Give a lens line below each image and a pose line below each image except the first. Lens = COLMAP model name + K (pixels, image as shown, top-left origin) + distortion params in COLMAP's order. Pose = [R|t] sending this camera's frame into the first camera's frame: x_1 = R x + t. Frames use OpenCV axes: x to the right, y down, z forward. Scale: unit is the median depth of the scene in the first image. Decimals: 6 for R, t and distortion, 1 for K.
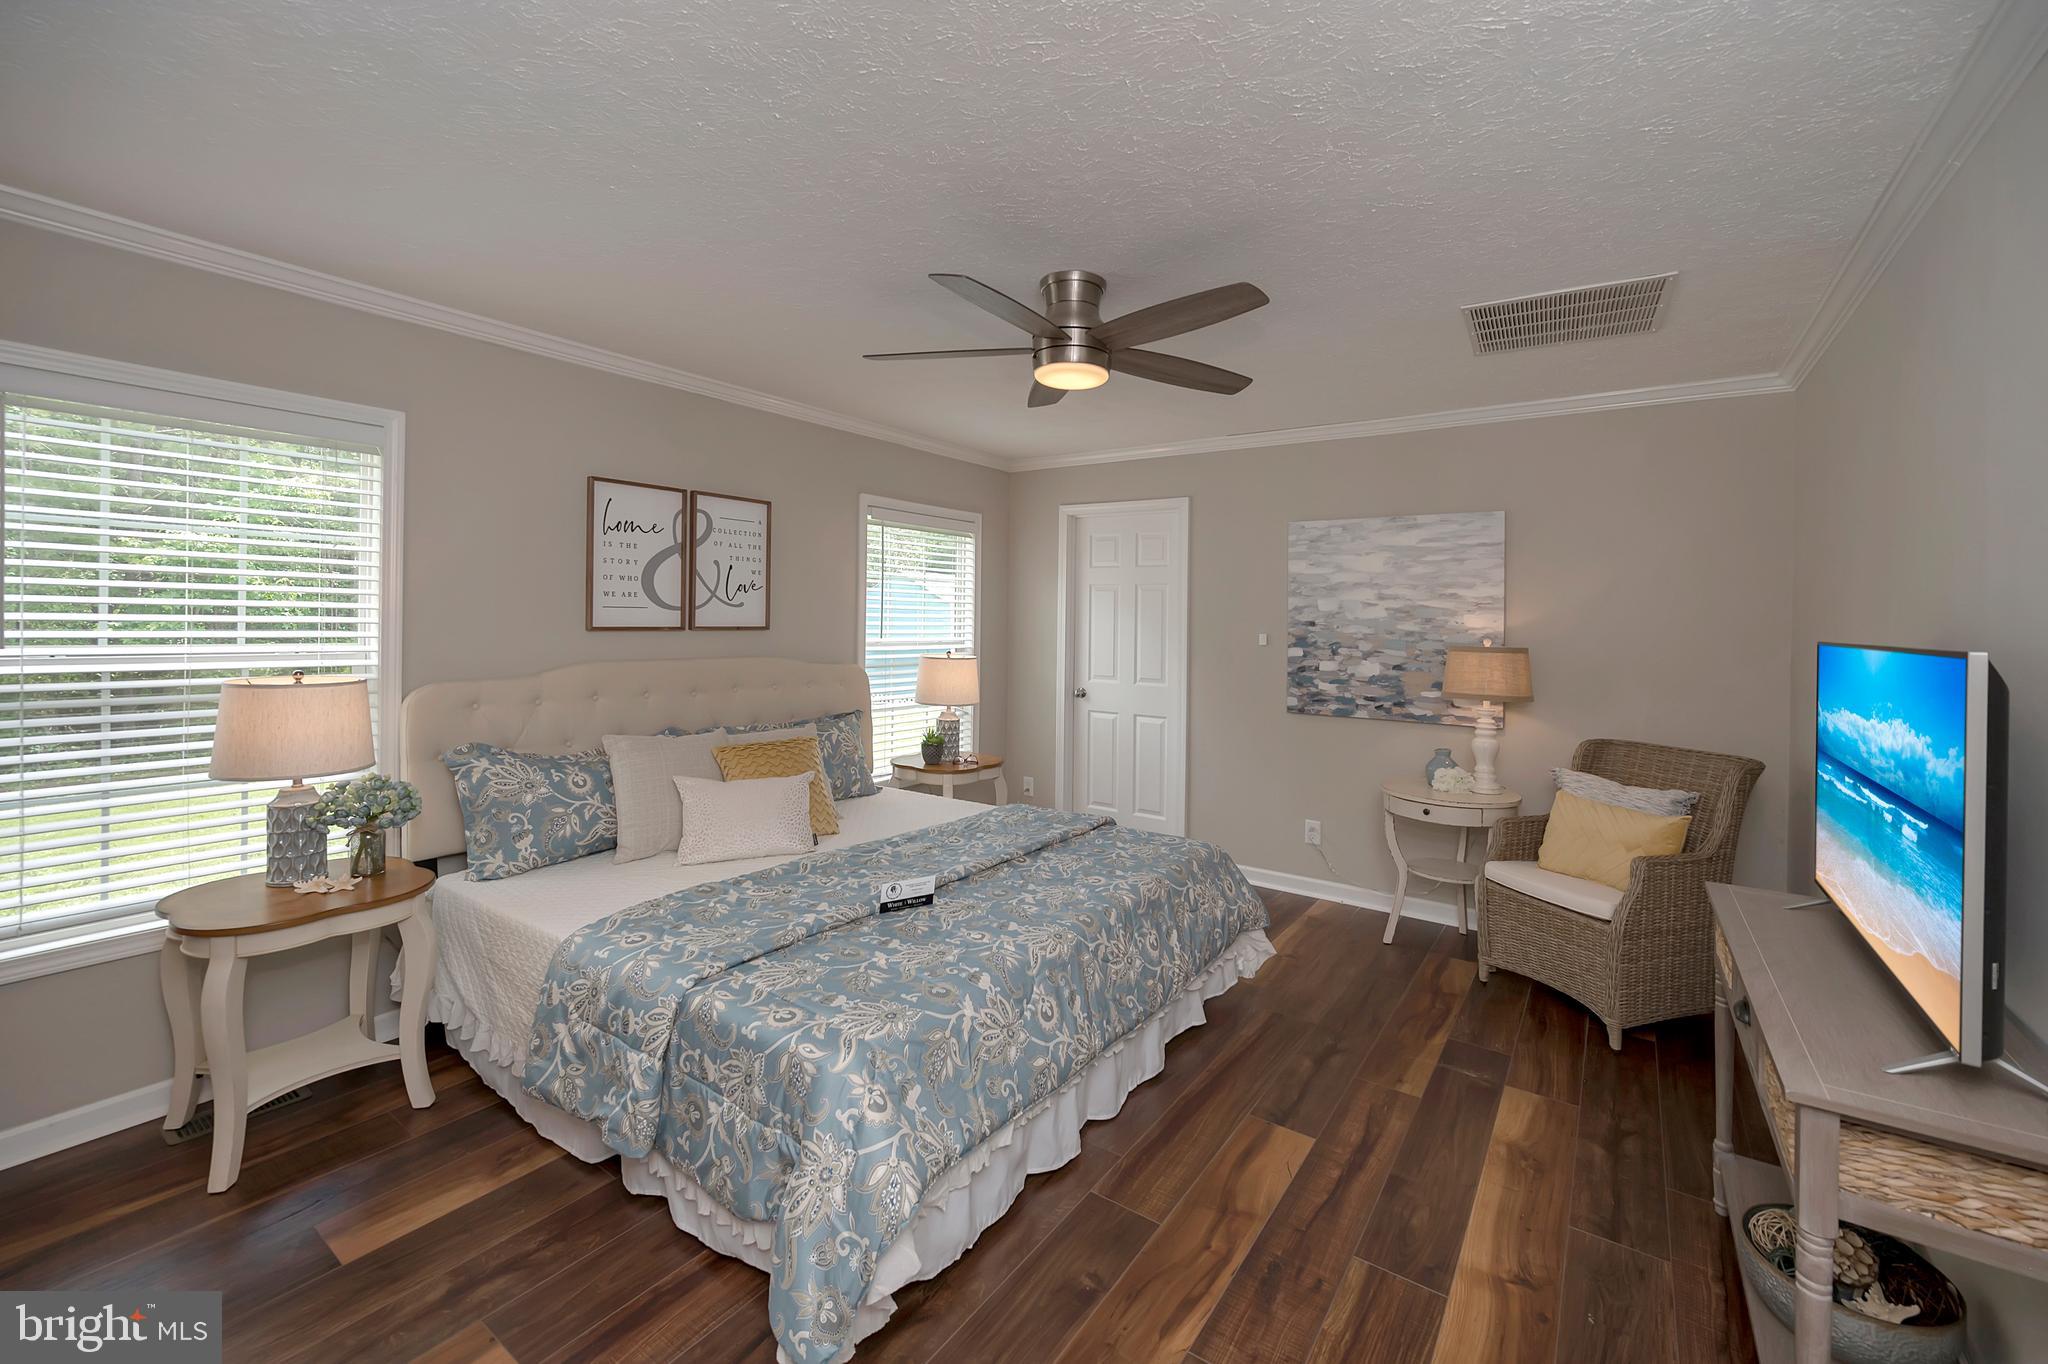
lens RADIAL K [[834.8, 0, 1036.0], [0, 834.8, 631.8], [0, 0, 1]] dist [-0.001051, -0.000033]
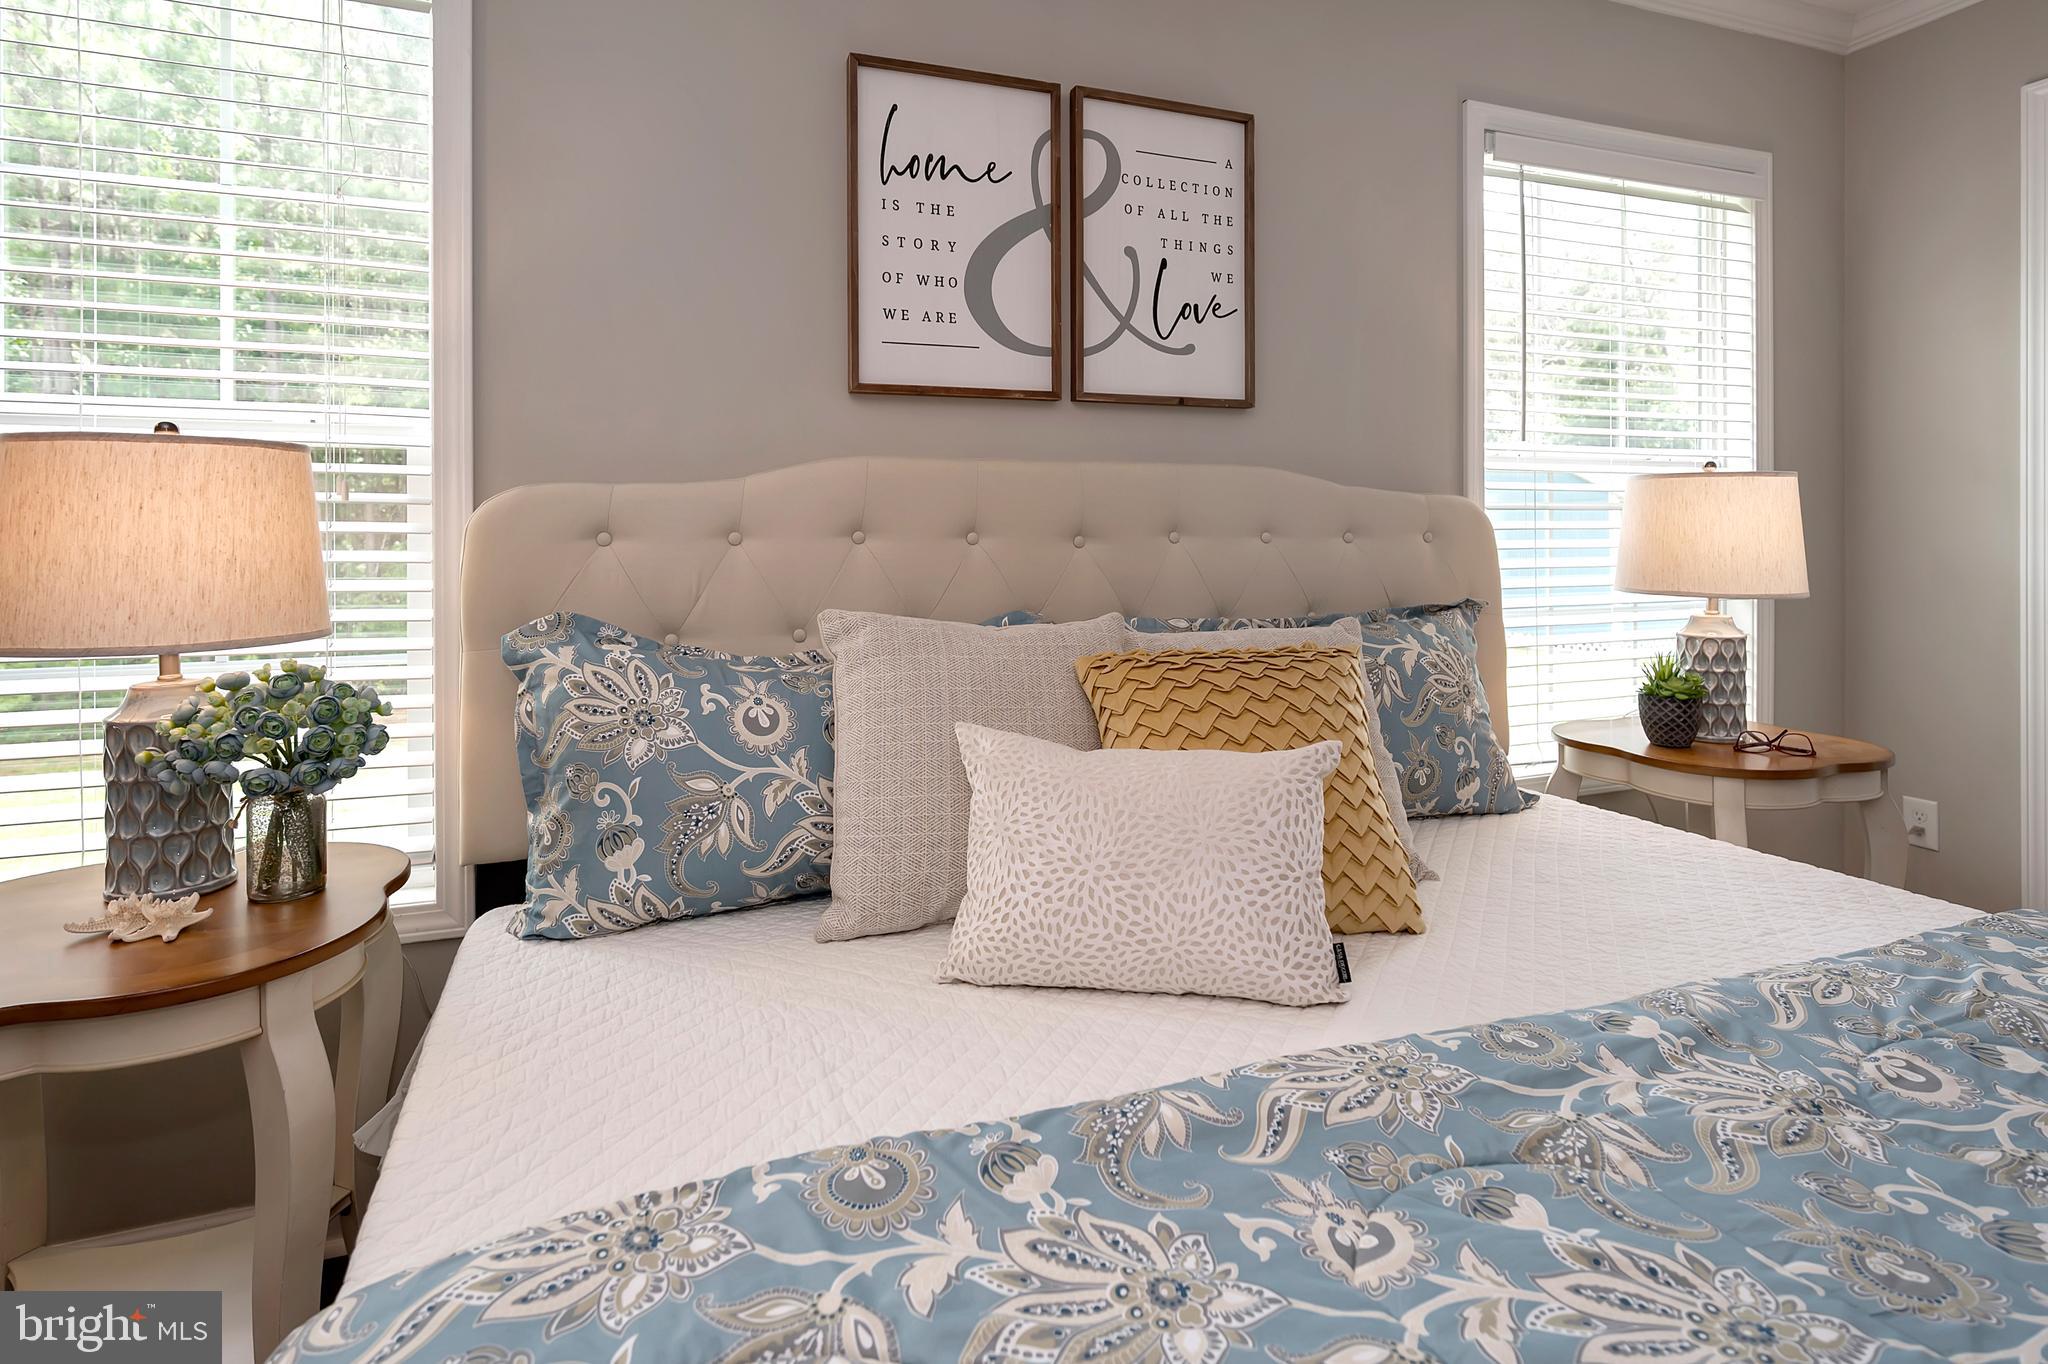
lens RADIAL K [[1062.9, 0, 1041.0], [0, 1062.9, 536.1], [0, 0, 1]] dist [0.000393, 0.000188]
pose [[0.834604, -0.019927, -0.550490, -0.110442], [0.009843, 0.999725, -0.021267, 0.078479], [0.550763, 0.012331, 0.834571, 0.489589]]
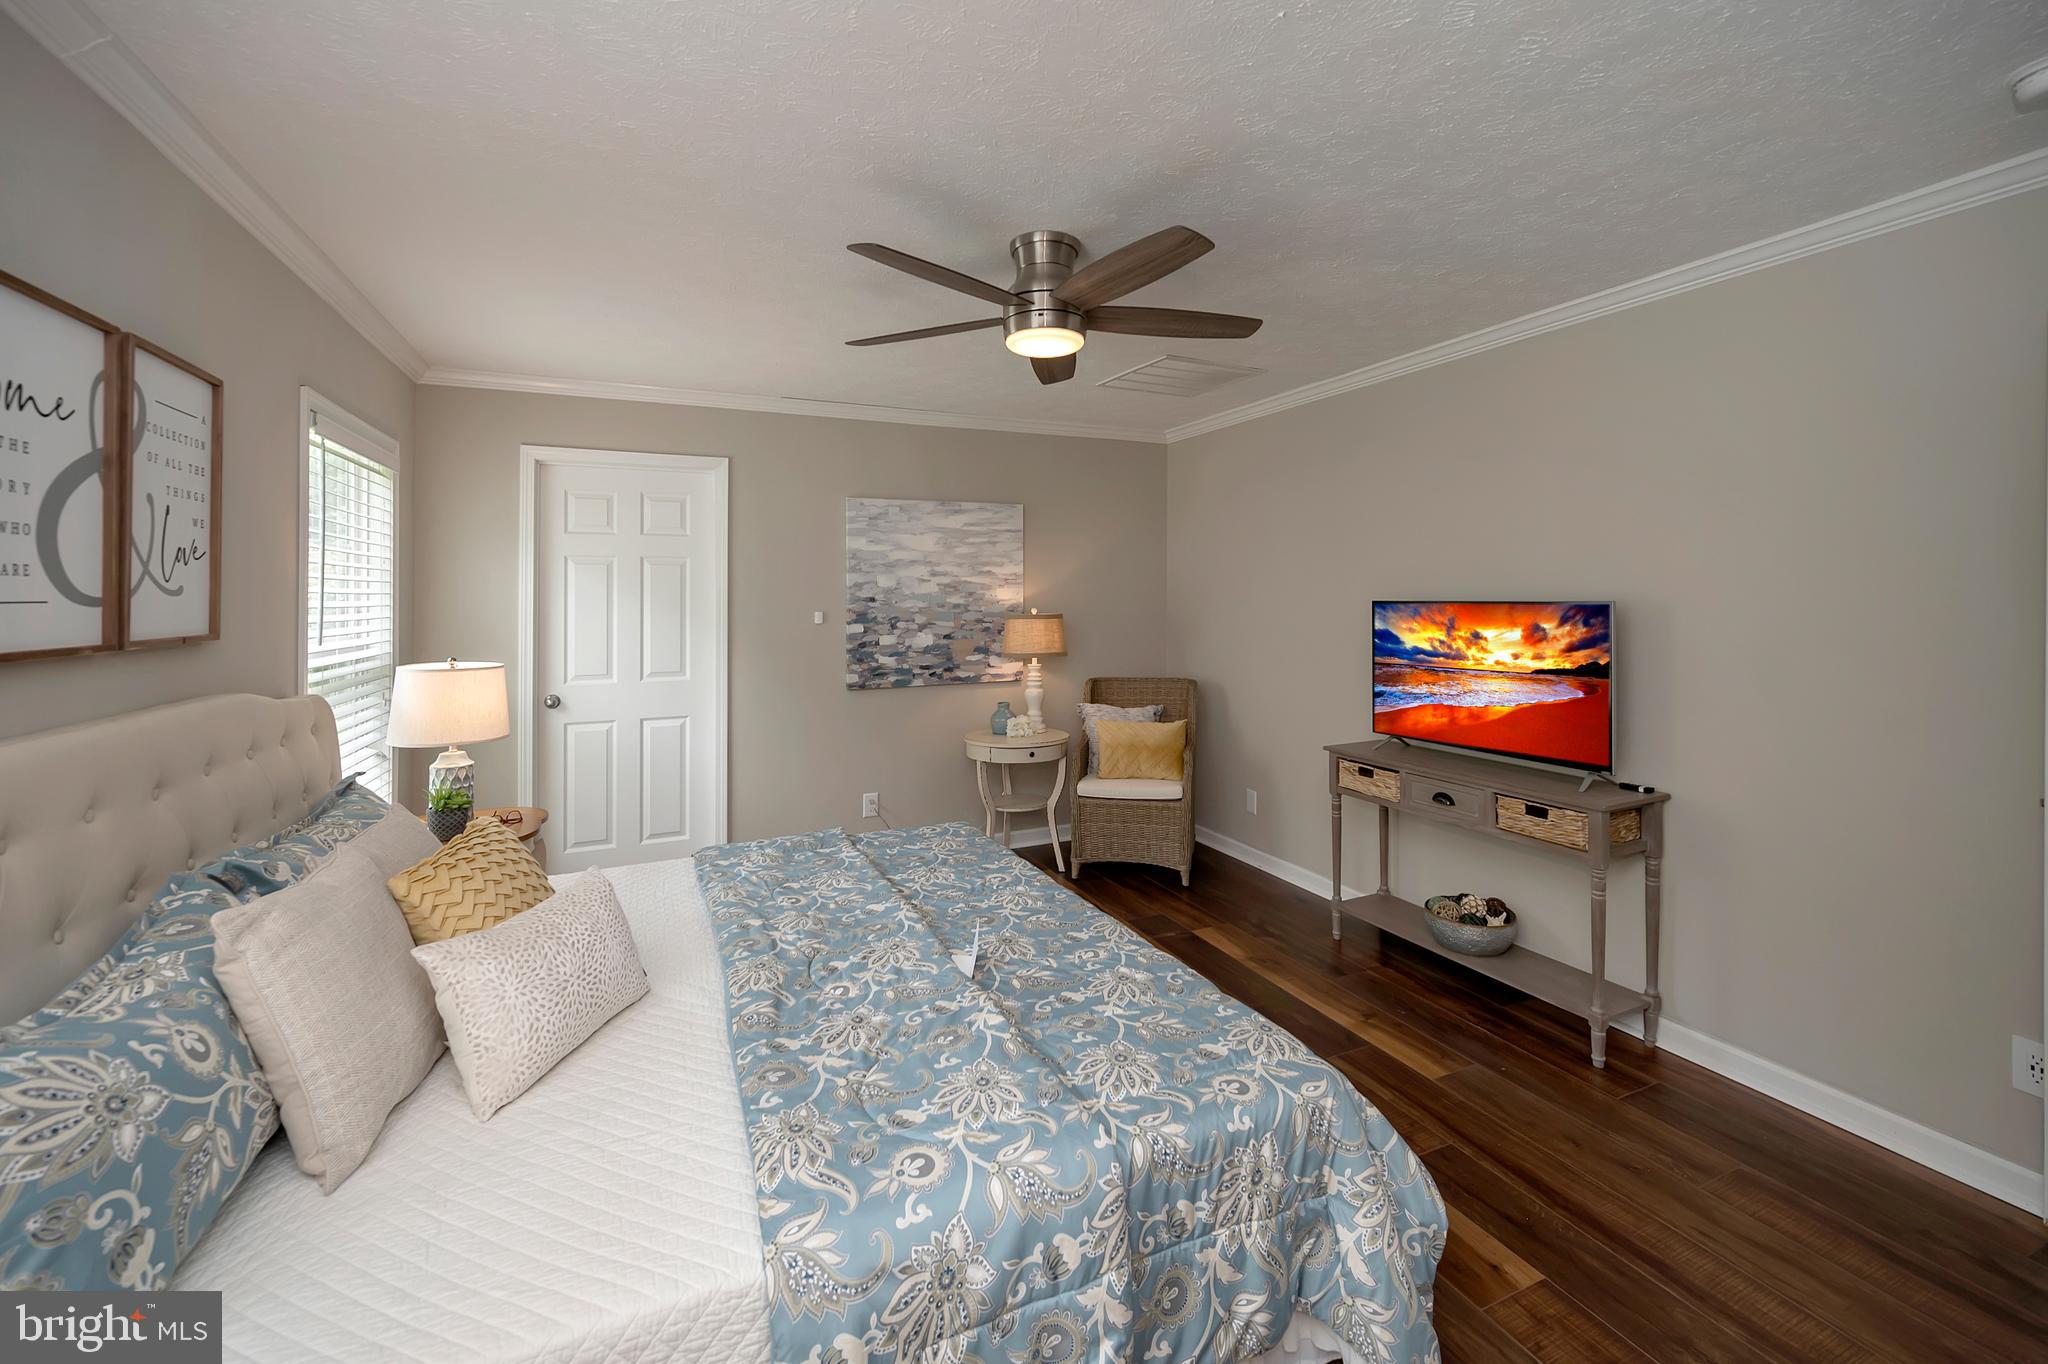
lens RADIAL K [[853.2, 0, 1032.1], [0, 853.2, 596.6], [0, 0, 1]] dist [-0.002201, -0.000081]
pose [[0.507114, -0.023232, 0.861566, -0.526981], [0.031333, 0.999473, 0.008508, -0.018287], [-0.861309, 0.022681, 0.507575, 0.344606]]
